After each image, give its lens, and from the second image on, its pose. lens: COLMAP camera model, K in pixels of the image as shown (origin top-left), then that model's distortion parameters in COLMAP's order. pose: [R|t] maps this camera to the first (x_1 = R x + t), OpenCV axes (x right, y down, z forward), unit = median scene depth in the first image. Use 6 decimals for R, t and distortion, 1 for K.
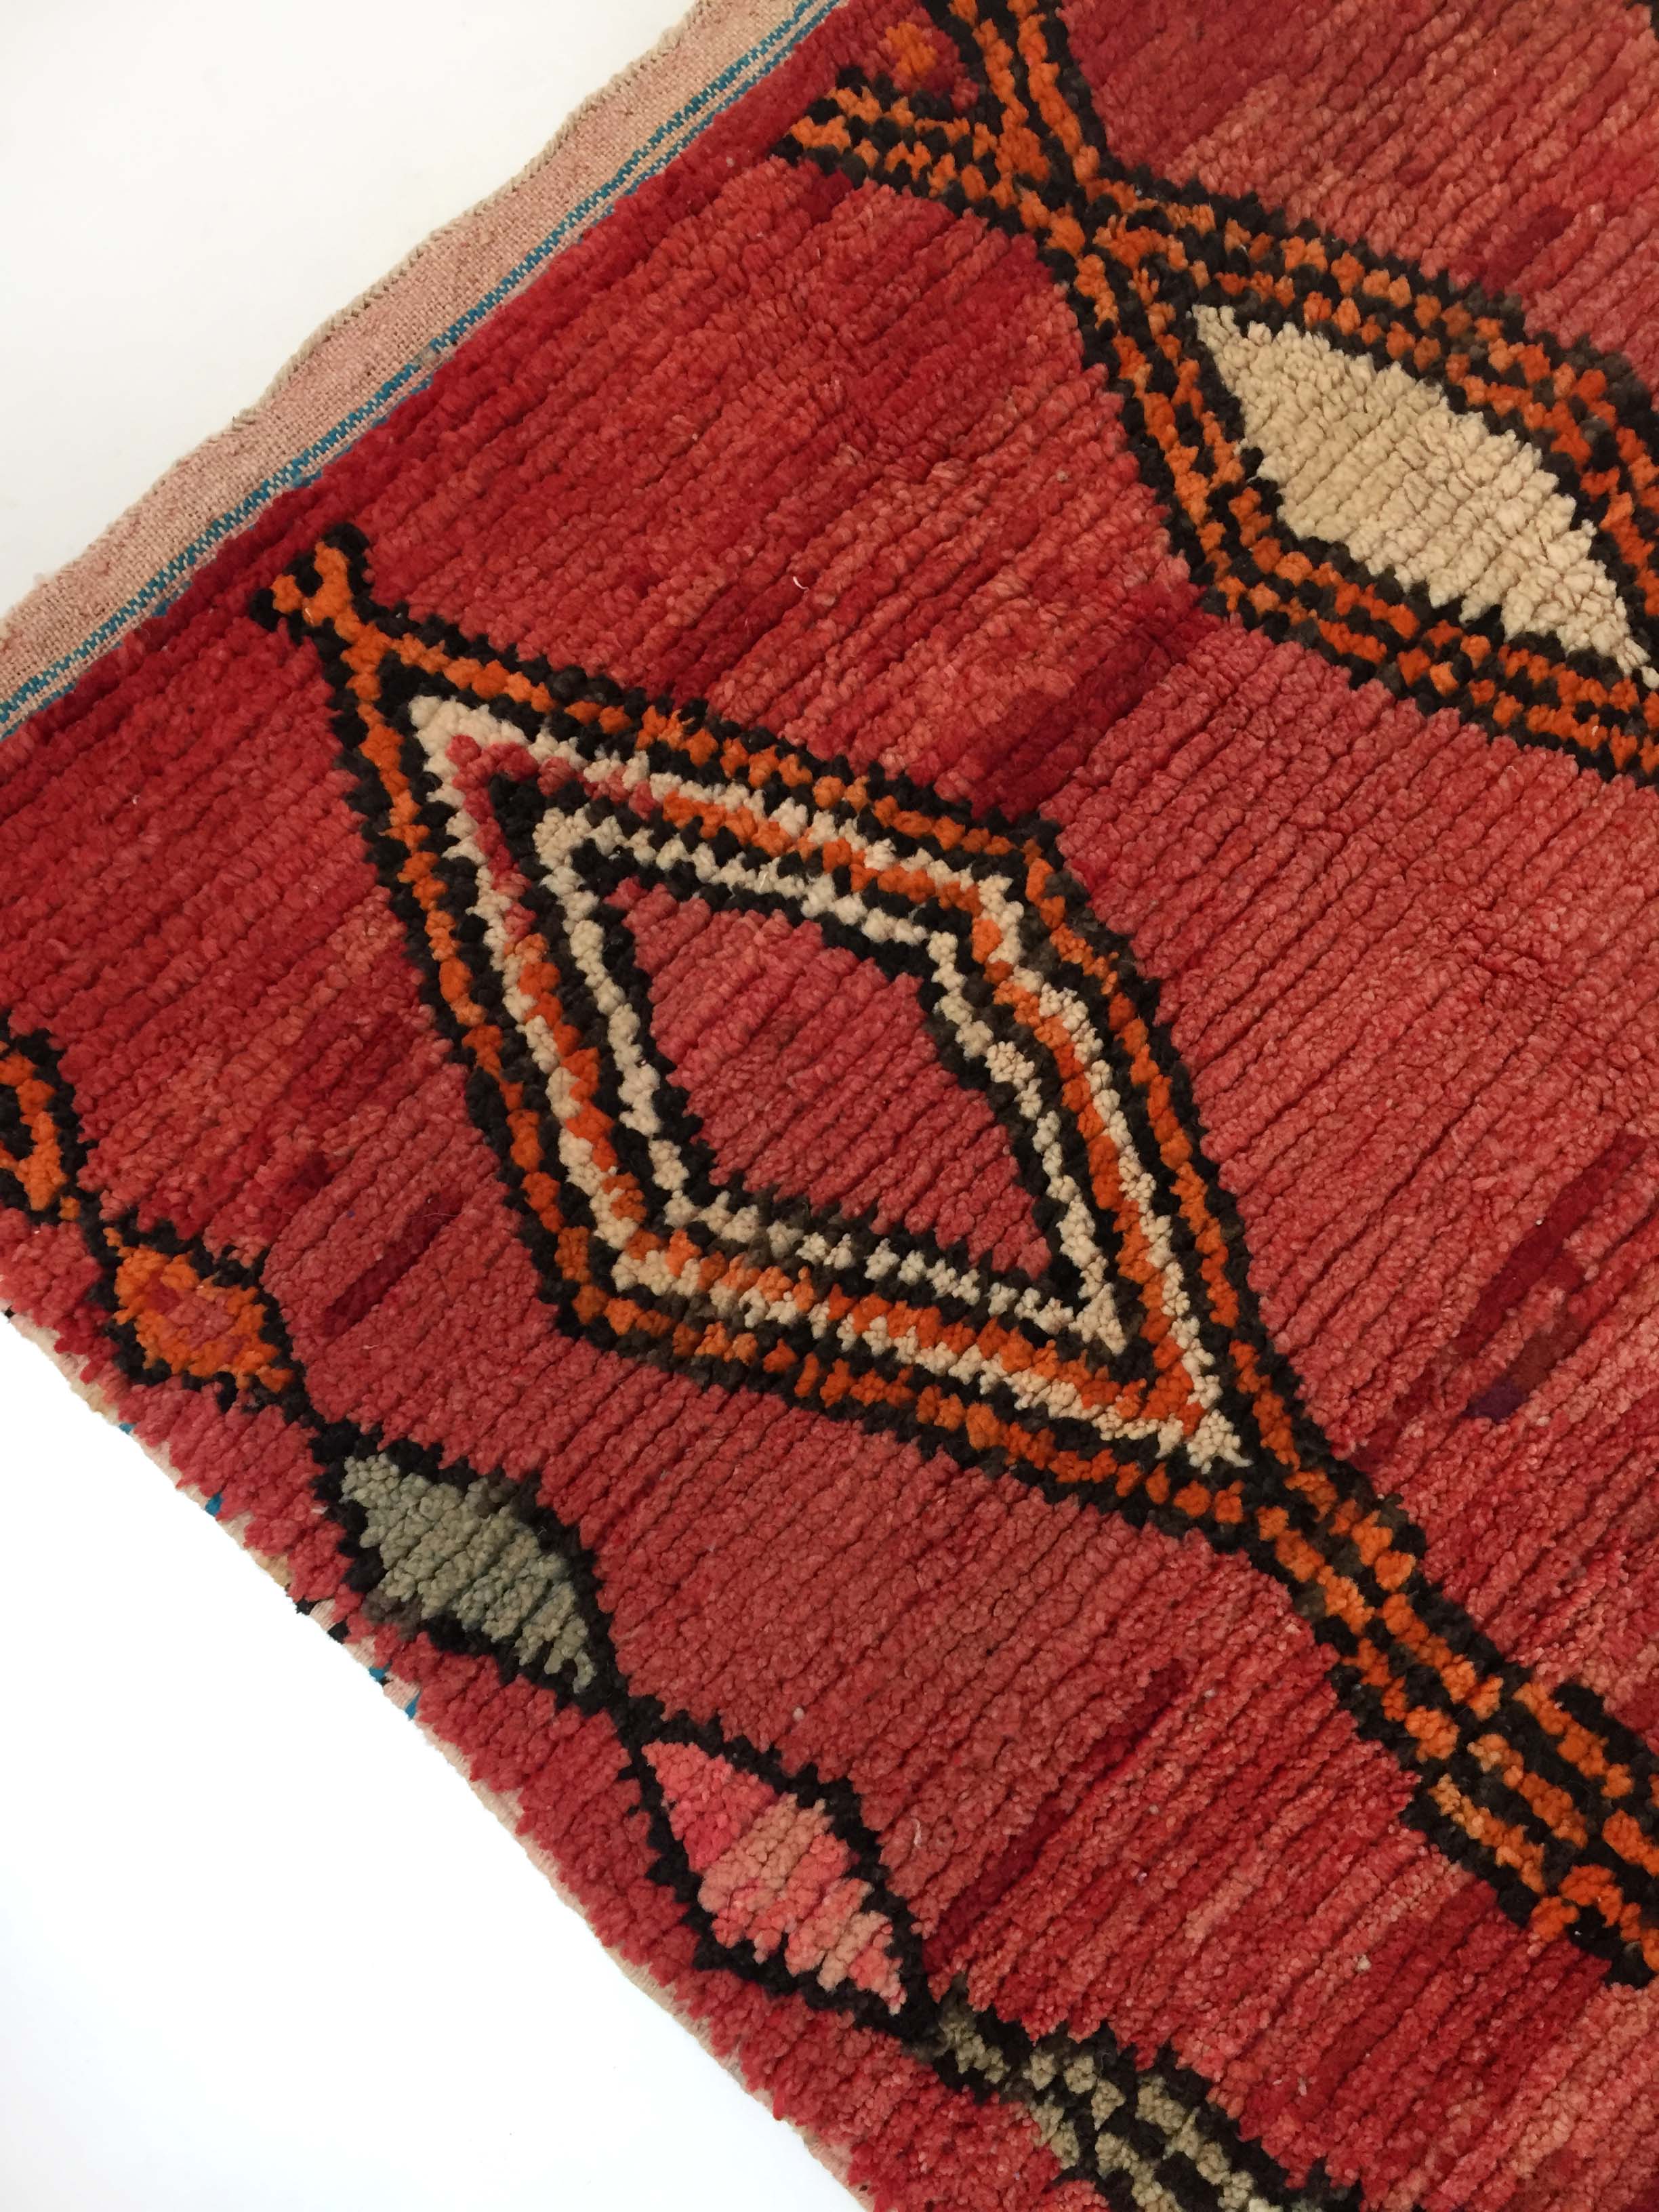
lens RADIAL K [[1896.4, 0, 825.7], [0, 1896.4, 1103.3], [0, 0, 1]] dist [0.095487, -0.137670]
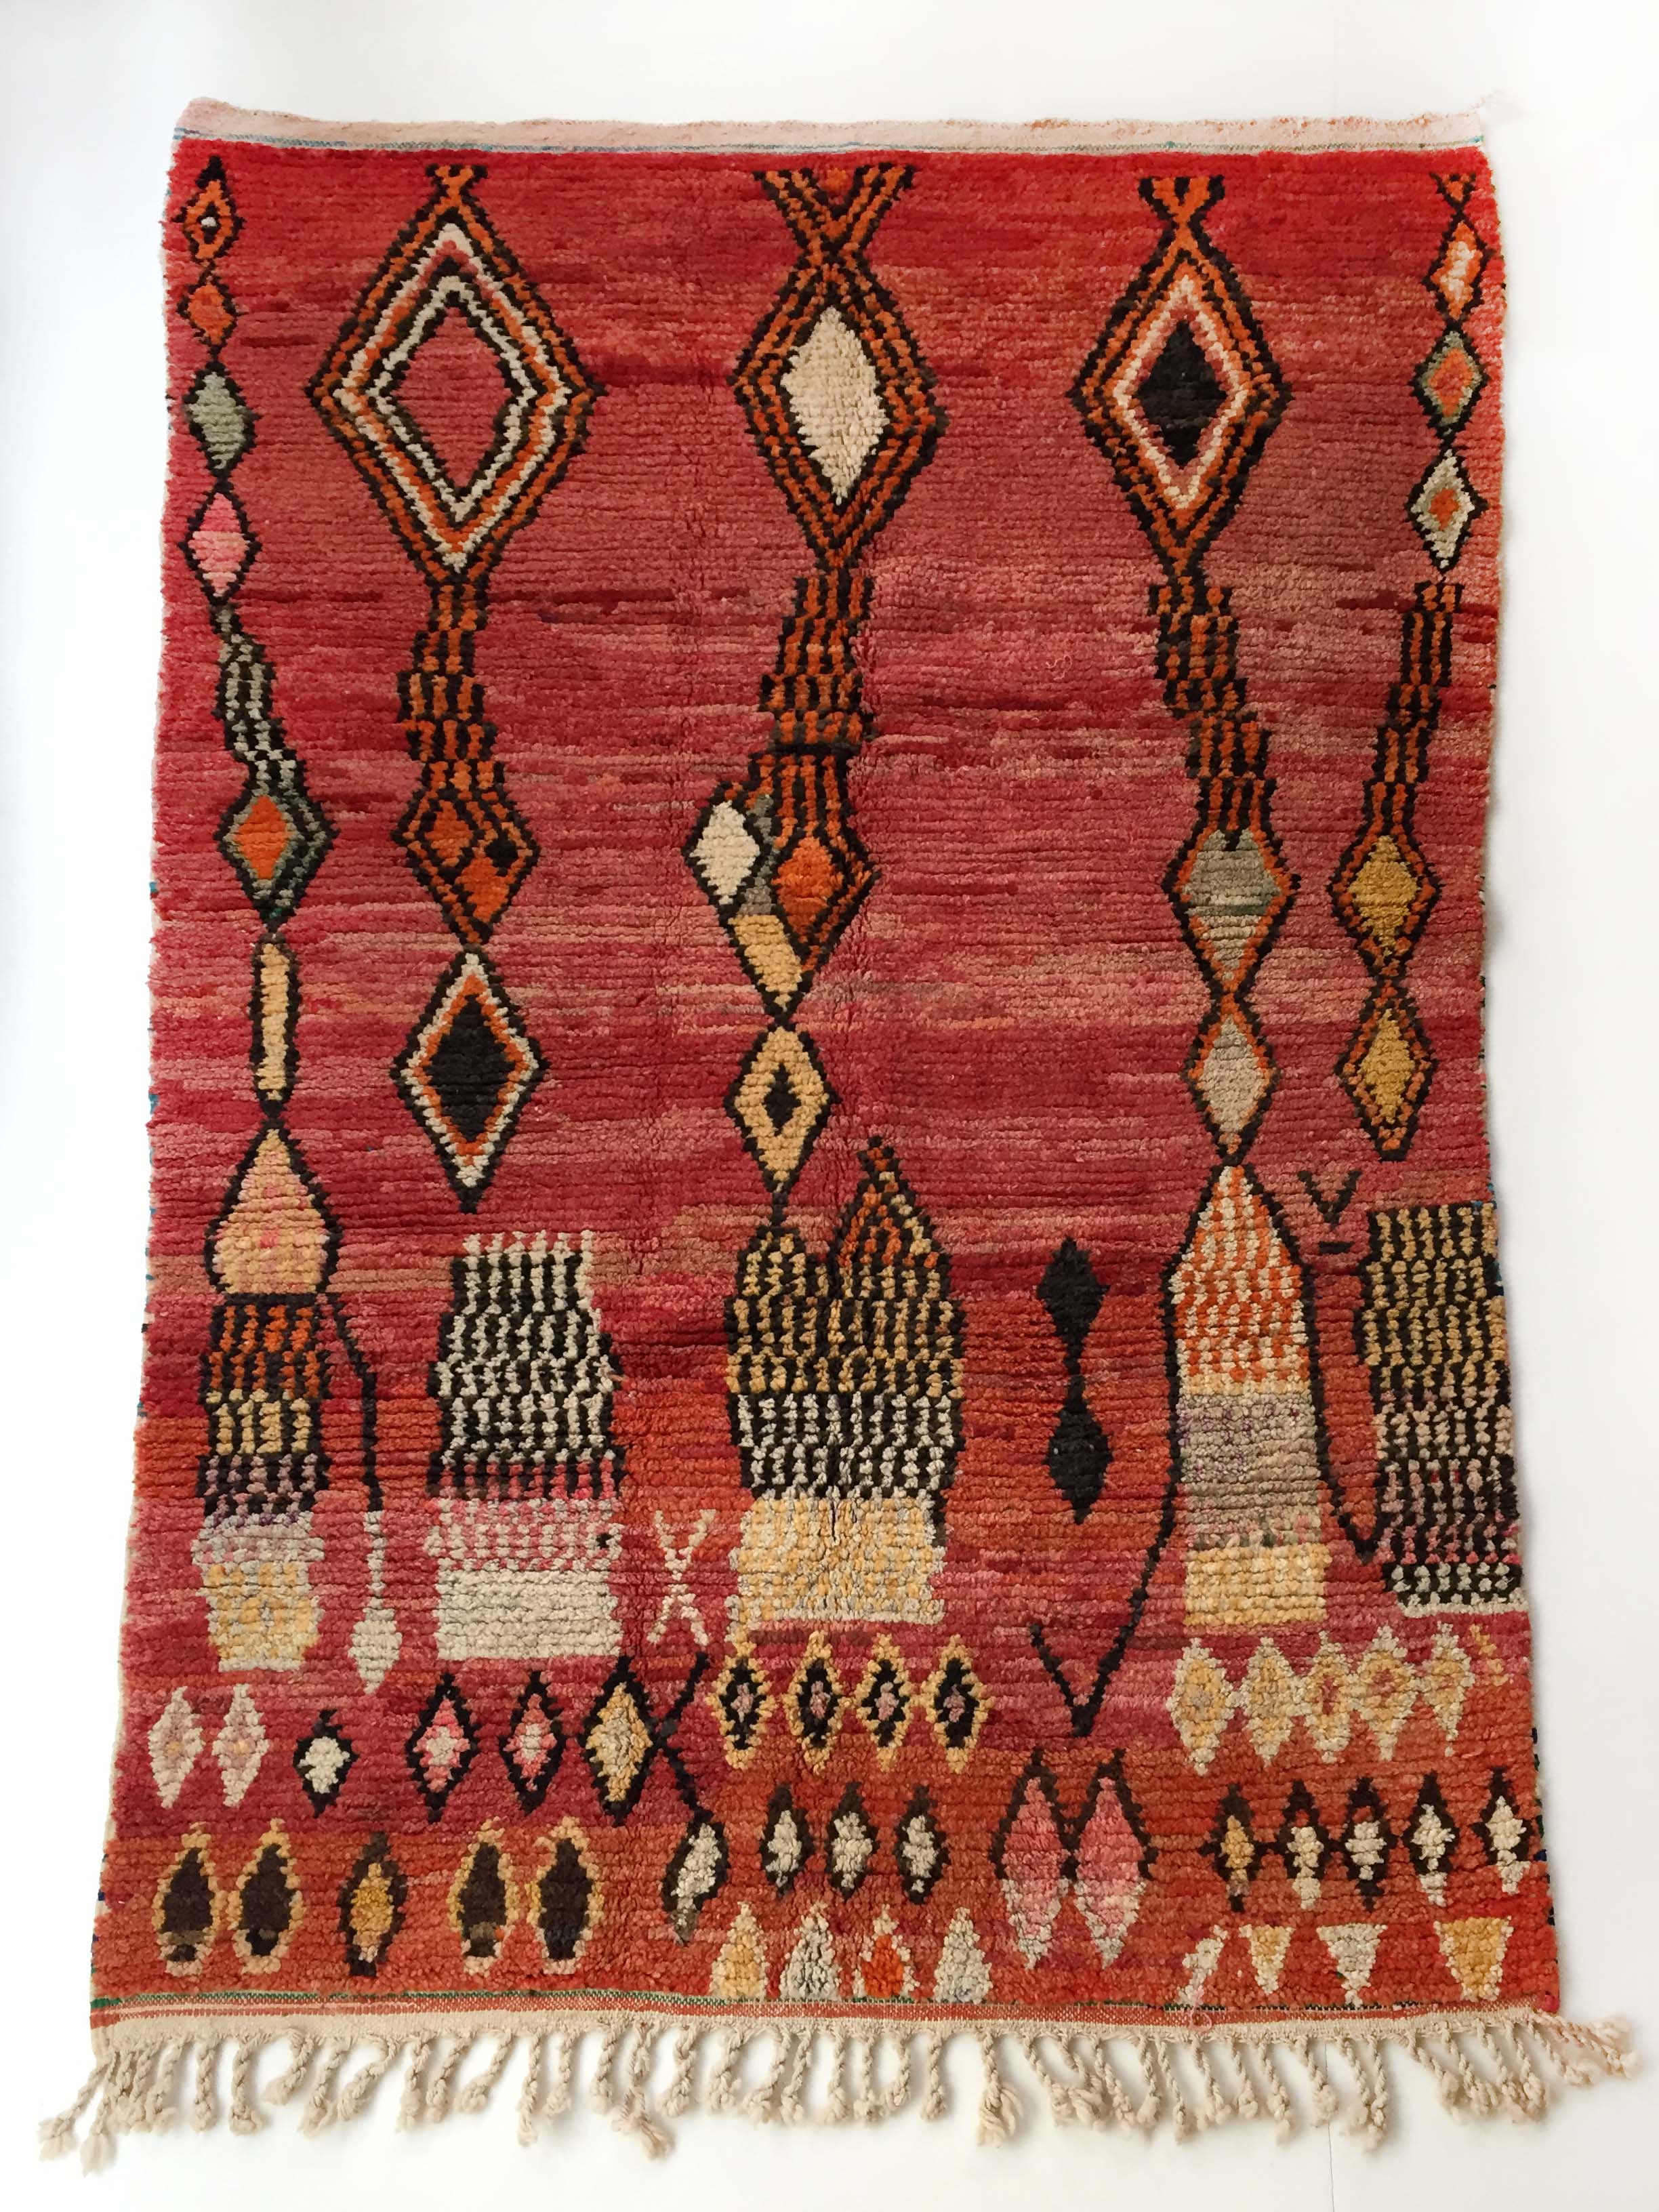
lens RADIAL K [[1896.4, 0, 825.7], [0, 1896.4, 1103.3], [0, 0, 1]] dist [0.095487, -0.137670]
pose [[0.542687, 0.546555, 0.637784, -0.837751], [-0.839883, 0.361563, 0.404807, -1.108518], [-0.009350, -0.755348, 0.655258, -1.358822]]
